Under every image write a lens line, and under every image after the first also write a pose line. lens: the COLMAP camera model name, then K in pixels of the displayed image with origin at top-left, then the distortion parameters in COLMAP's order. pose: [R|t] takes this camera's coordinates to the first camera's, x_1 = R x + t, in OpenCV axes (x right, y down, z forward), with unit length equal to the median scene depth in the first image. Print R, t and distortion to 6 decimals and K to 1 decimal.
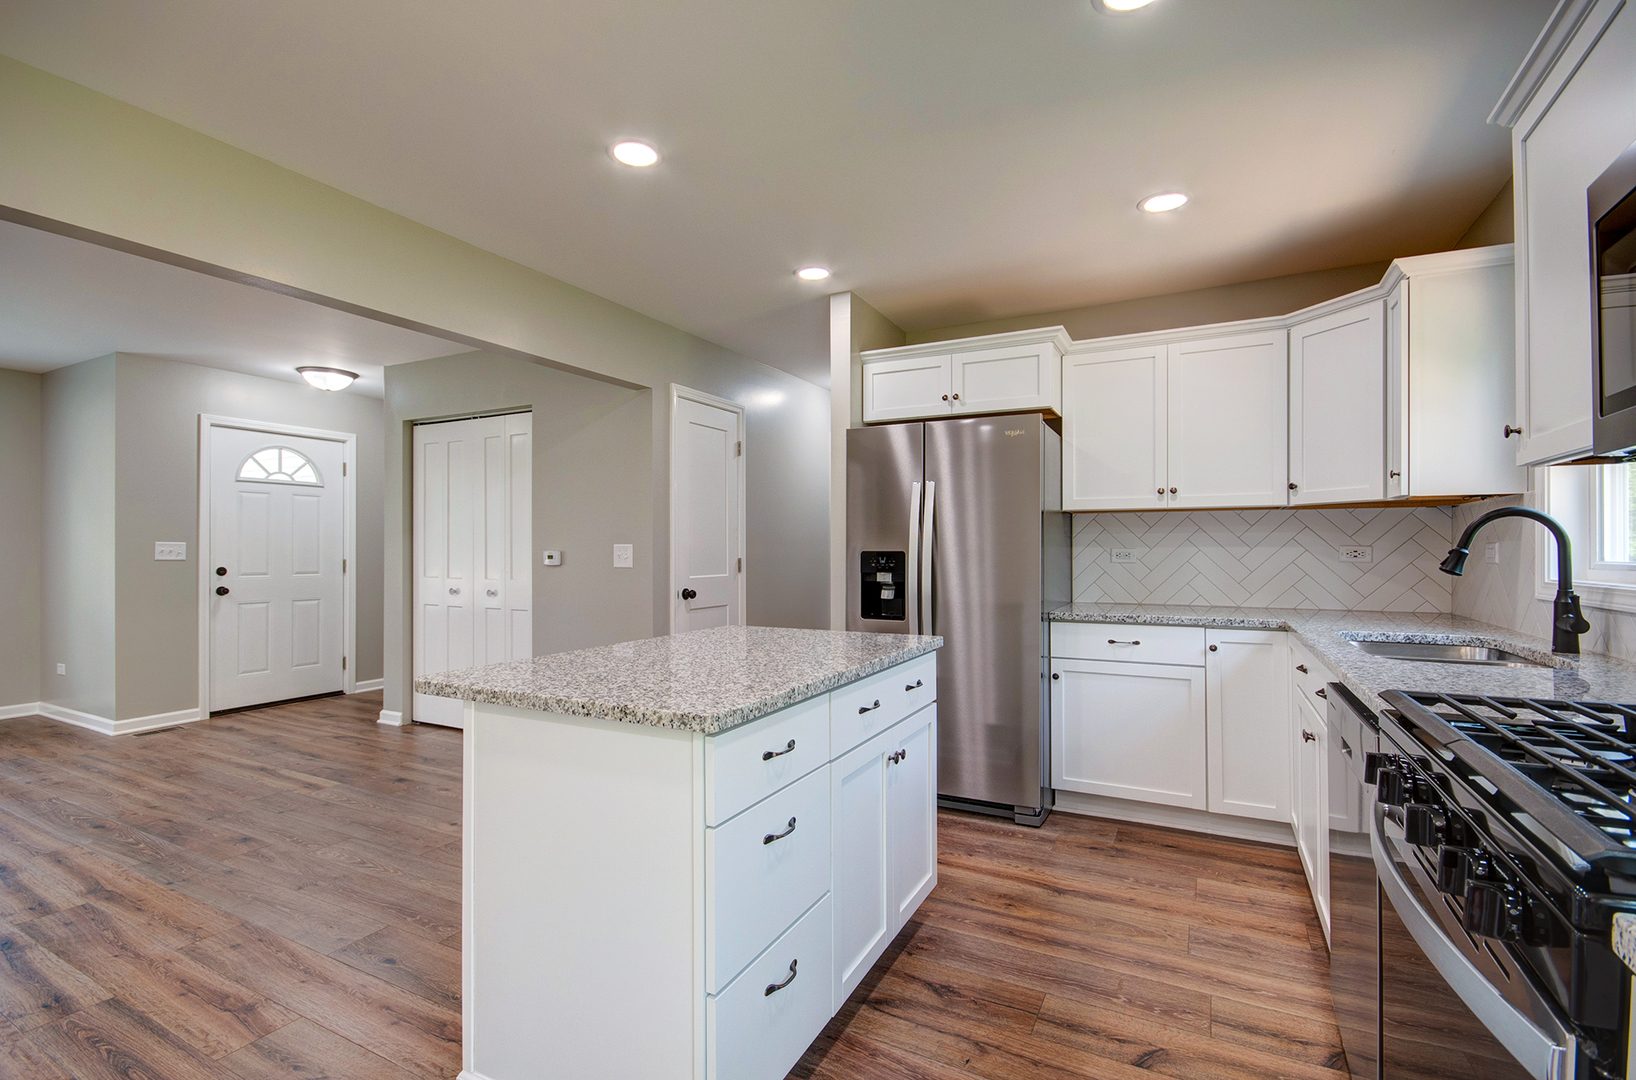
lens RADIAL K [[728.7, 0, 821.3], [0, 728.7, 542.3], [0, 0, 1]] dist [-0.003782, -0.000281]
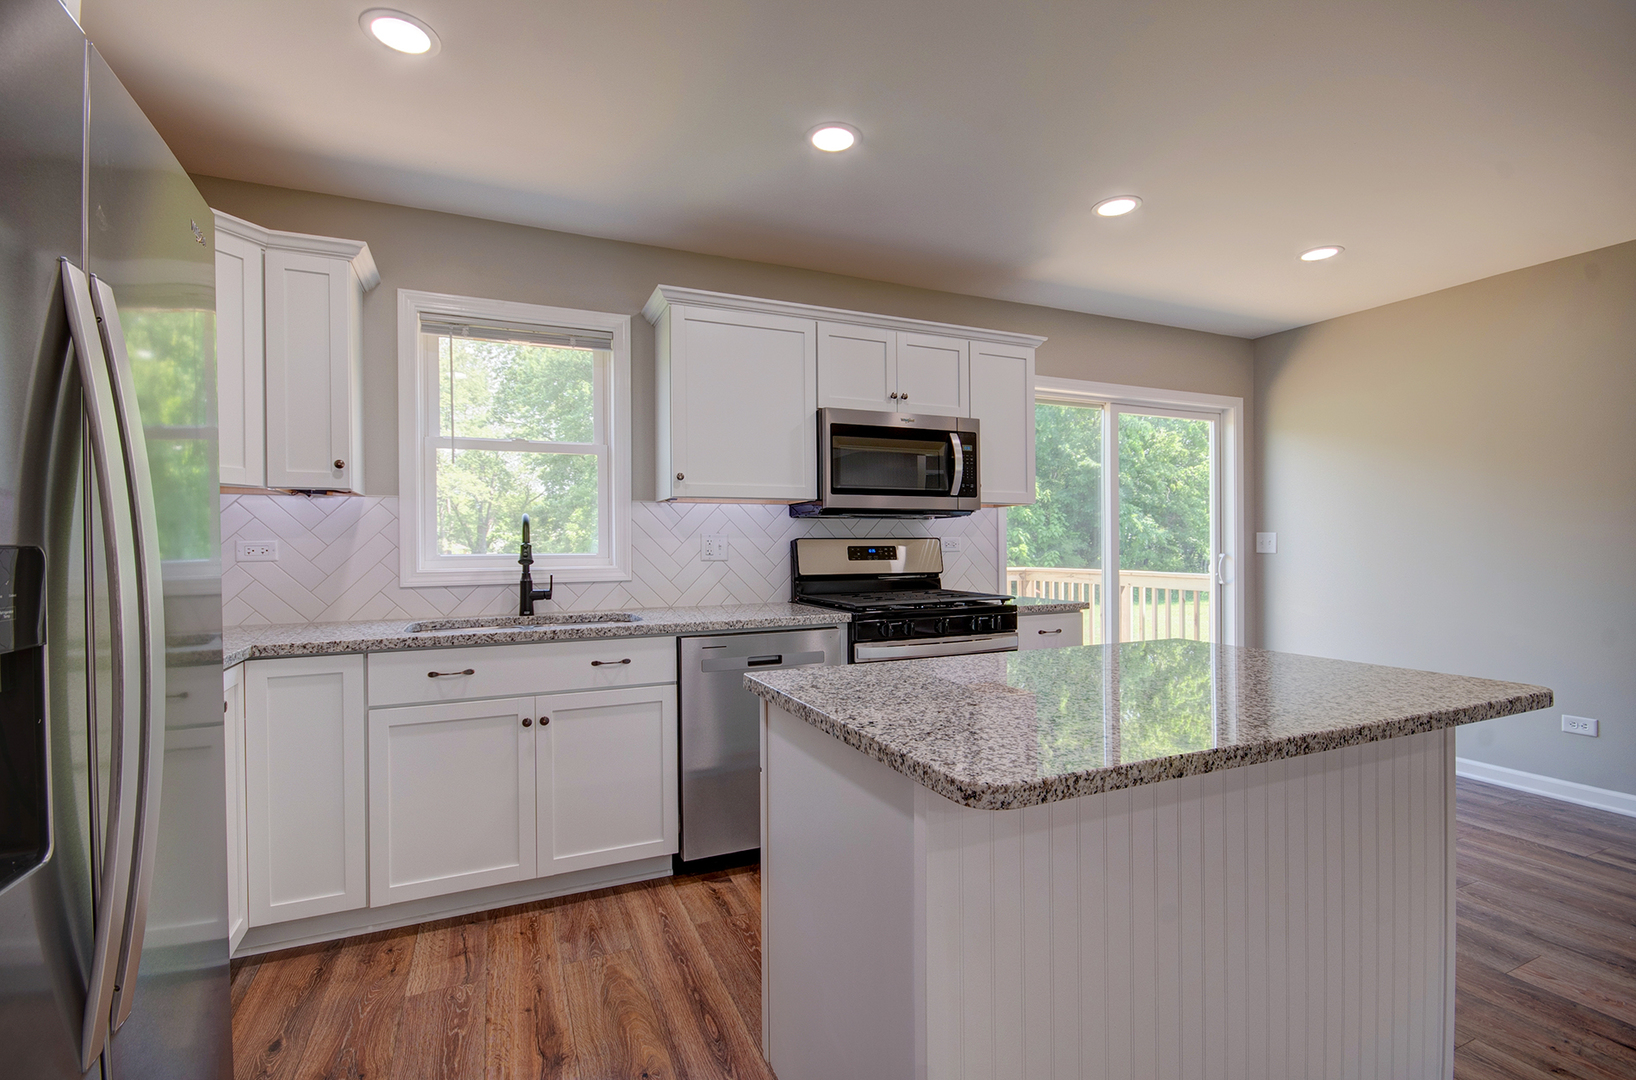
lens RADIAL K [[728.7, 0, 817.9], [0, 728.7, 545.4], [0, 0, 1]] dist [-0.003782, -0.000281]
pose [[-0.775753, 0.011938, 0.630924, -0.255085], [0.005701, 0.999913, -0.011911, 0.023496], [-0.631011, -0.005643, -0.775753, 1.271360]]
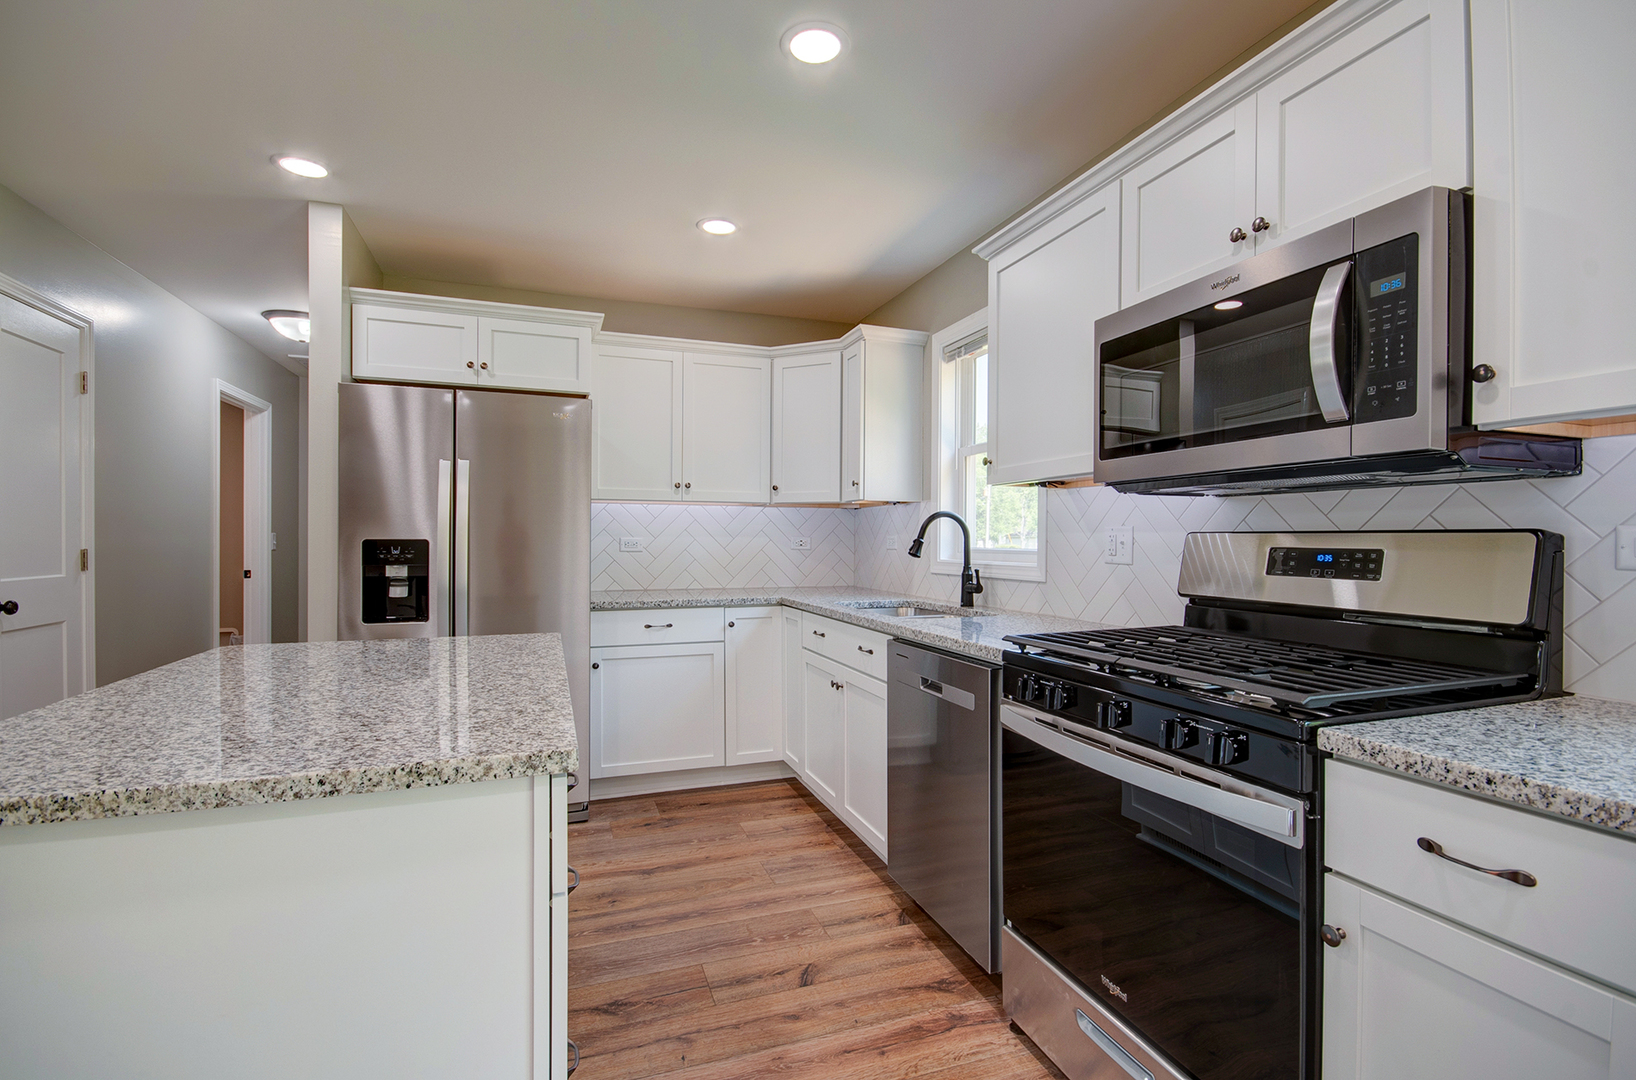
lens RADIAL K [[728.7, 0, 804.7], [0, 728.7, 543.3], [0, 0, 1]] dist [-0.003782, -0.000281]
pose [[0.684695, 0.000530, 0.728829, -0.249302], [-0.010820, 0.999897, 0.009438, 0.004914], [-0.728749, -0.014348, 0.684630, 0.135454]]
